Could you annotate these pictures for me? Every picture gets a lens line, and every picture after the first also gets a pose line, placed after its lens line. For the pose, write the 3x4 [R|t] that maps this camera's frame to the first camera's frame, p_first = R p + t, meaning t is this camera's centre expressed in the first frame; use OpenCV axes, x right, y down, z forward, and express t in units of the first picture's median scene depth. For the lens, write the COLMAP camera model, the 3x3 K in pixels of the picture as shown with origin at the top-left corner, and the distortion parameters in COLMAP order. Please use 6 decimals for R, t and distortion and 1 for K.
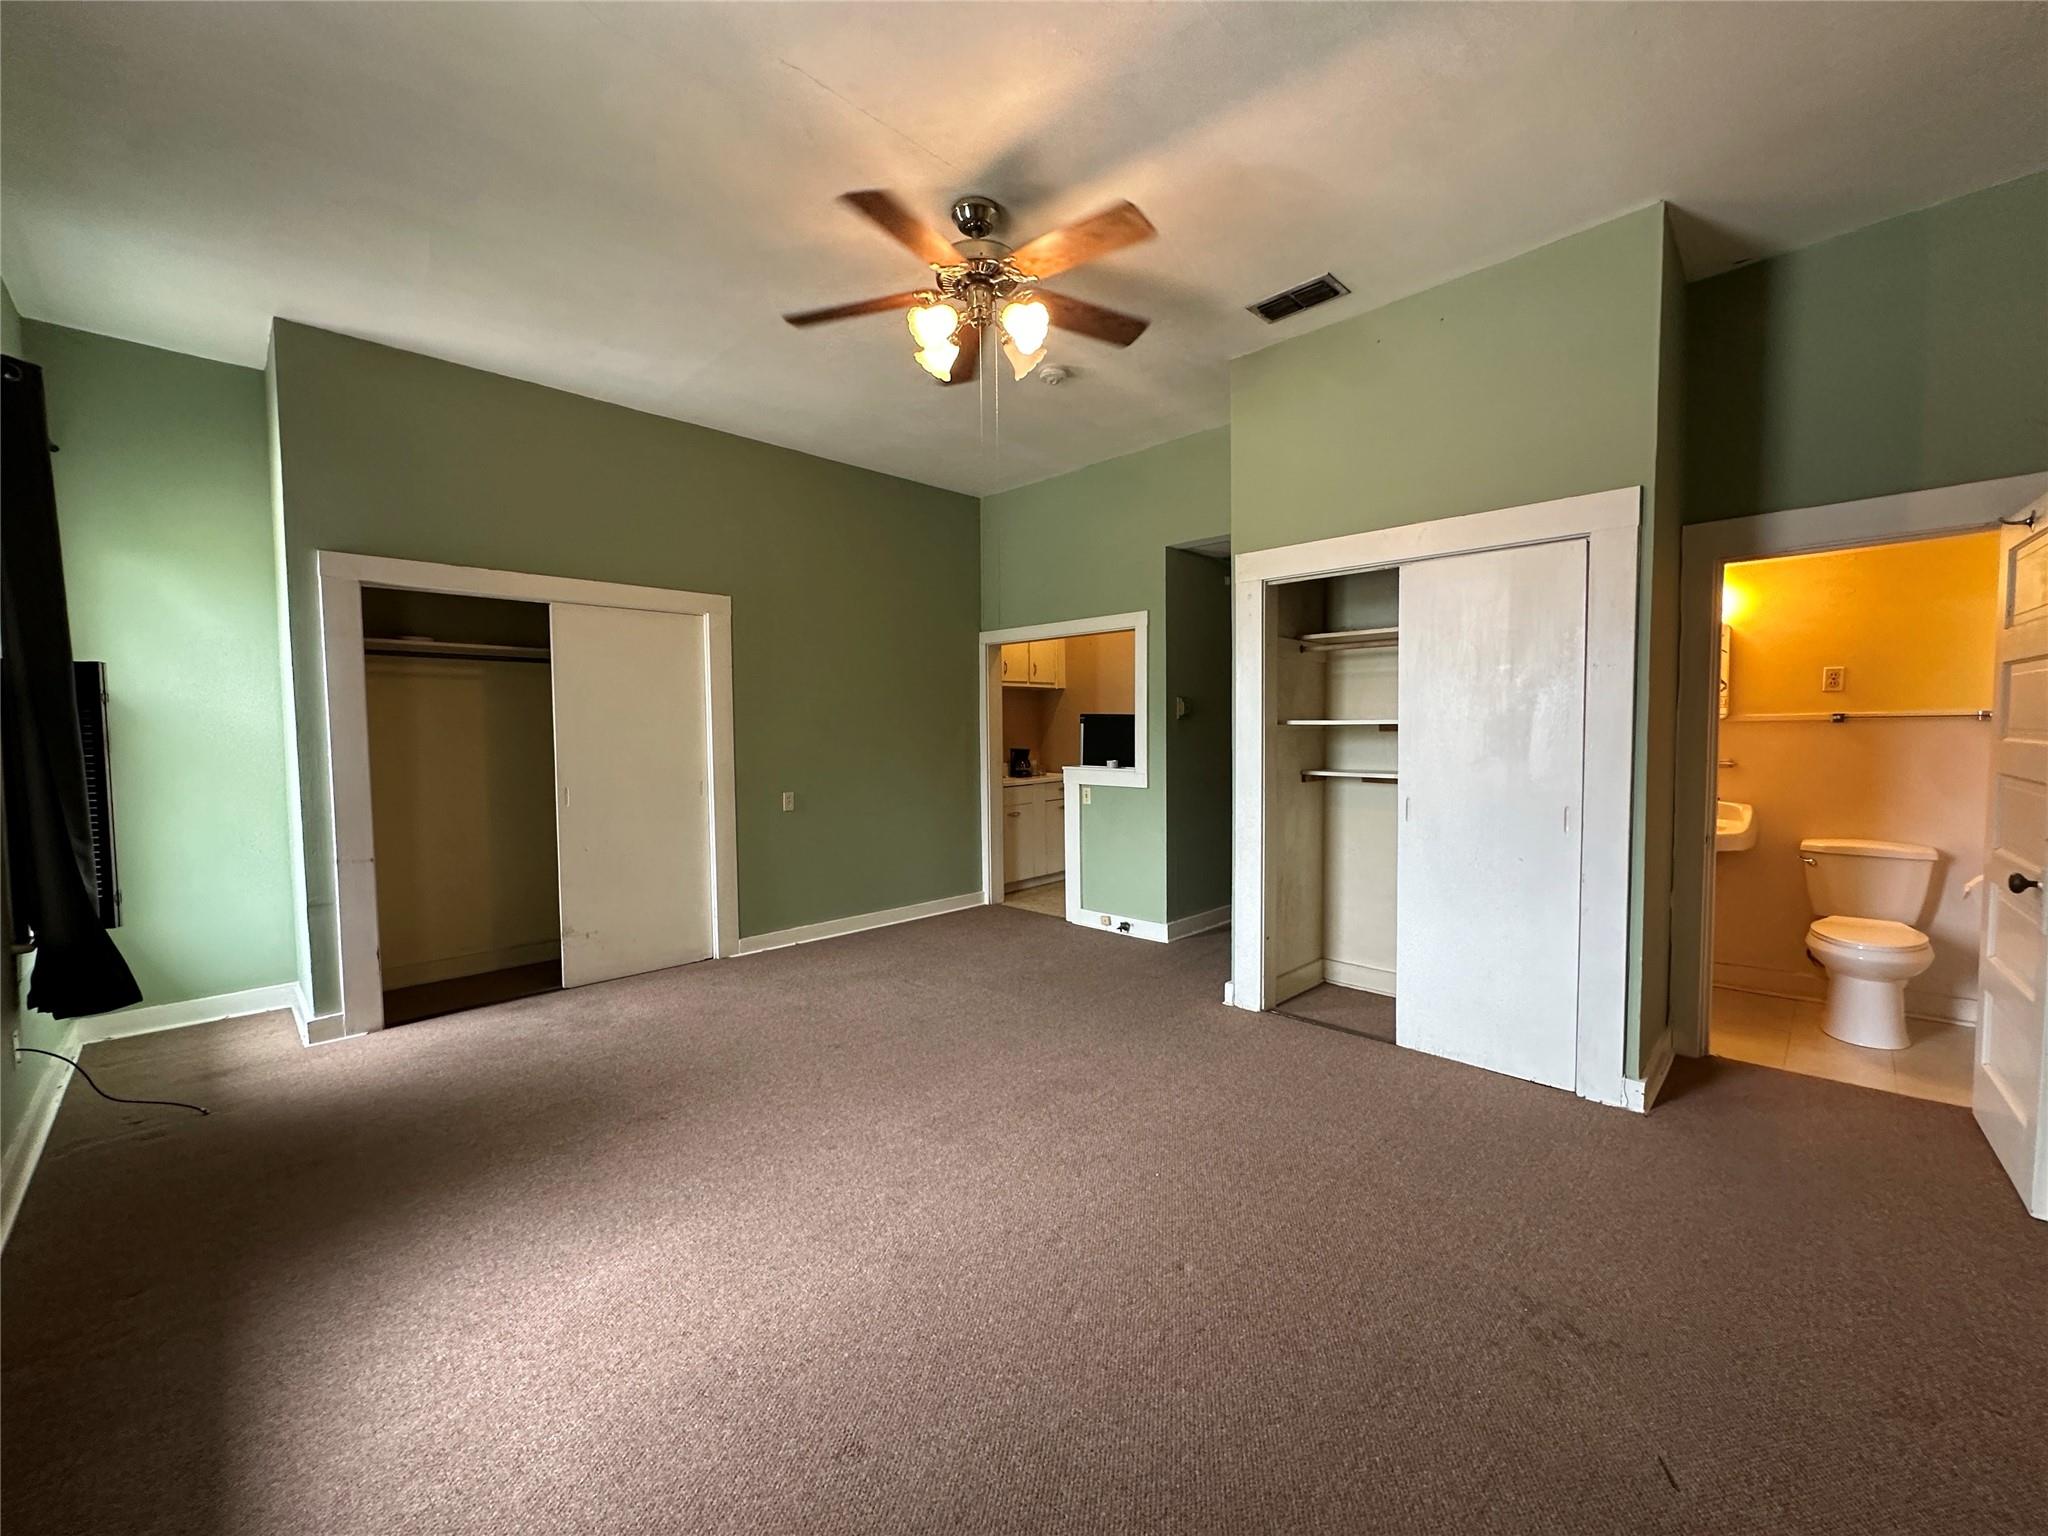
lens RADIAL K [[816.4, 0, 1026.0], [0, 816.4, 765.6], [0, 0, 1]] dist [0.001013, 0.000233]
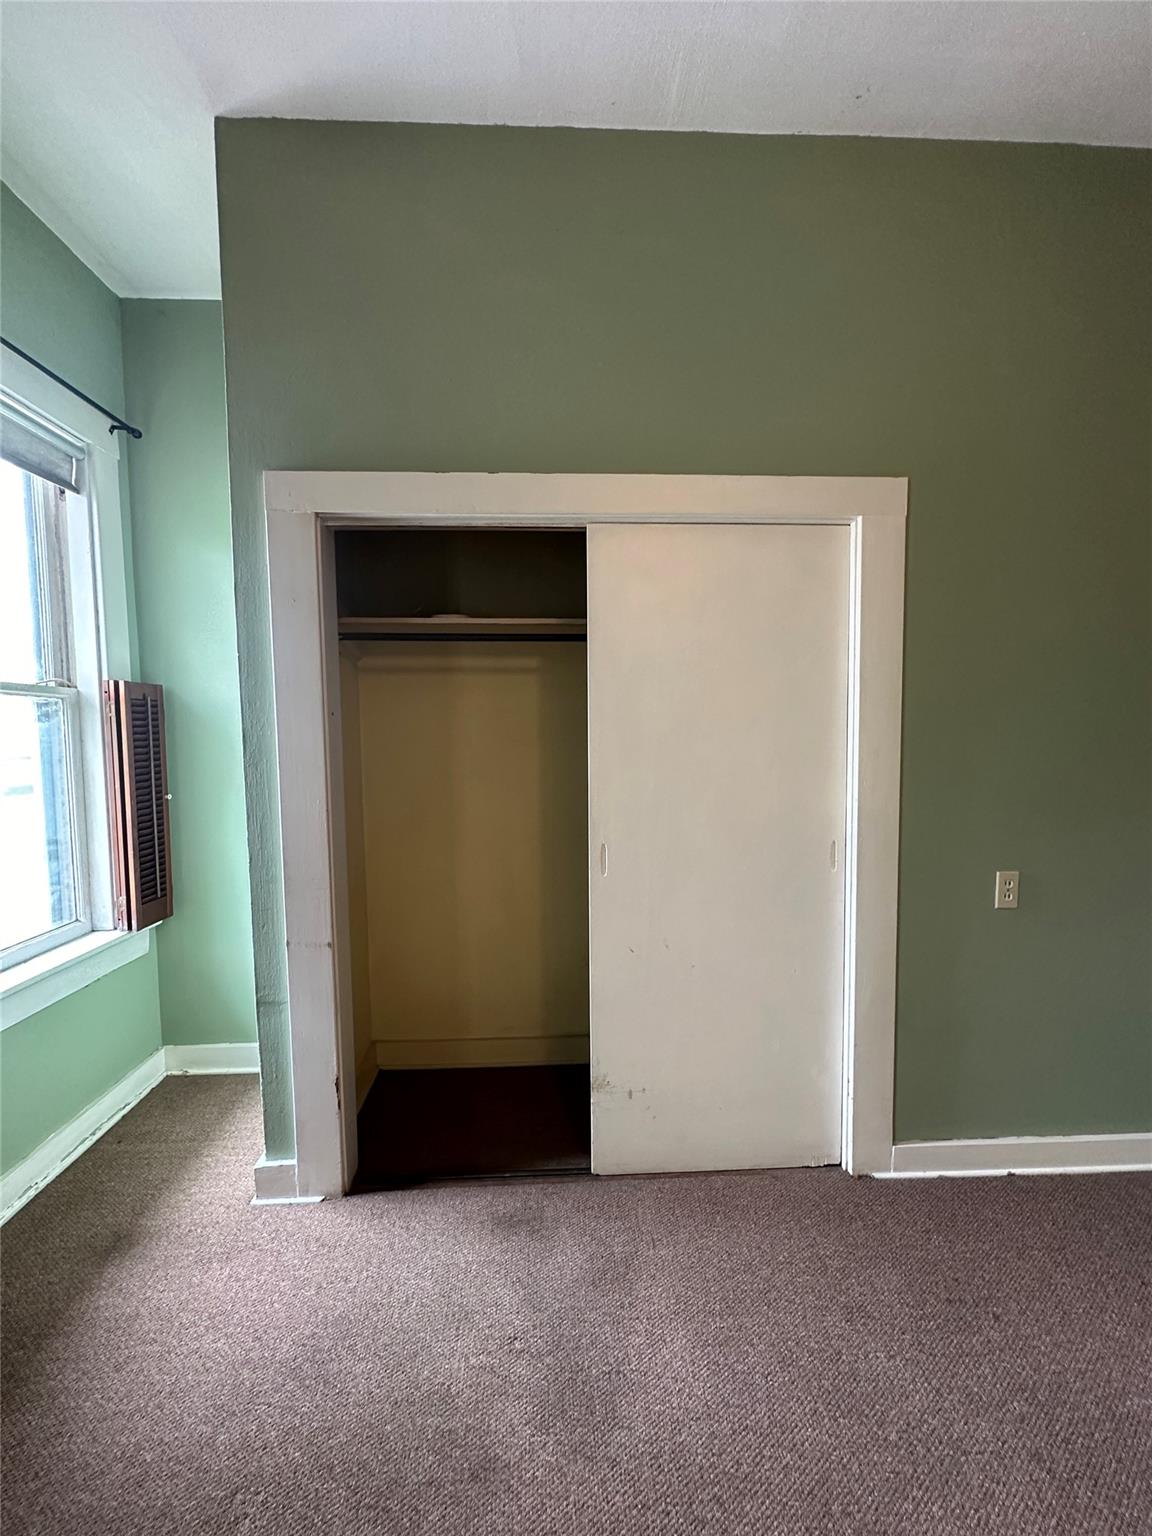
lens RADIAL K [[612.3, 0, 578.5], [0, 612.3, 768.7], [0, 0, 1]] dist [0.001013, 0.000233]
pose [[0.734659, 0.041584, -0.677161, -0.293648], [-0.029436, 0.999134, 0.029421, -0.040834], [0.677798, -0.001681, 0.735246, 0.694434]]
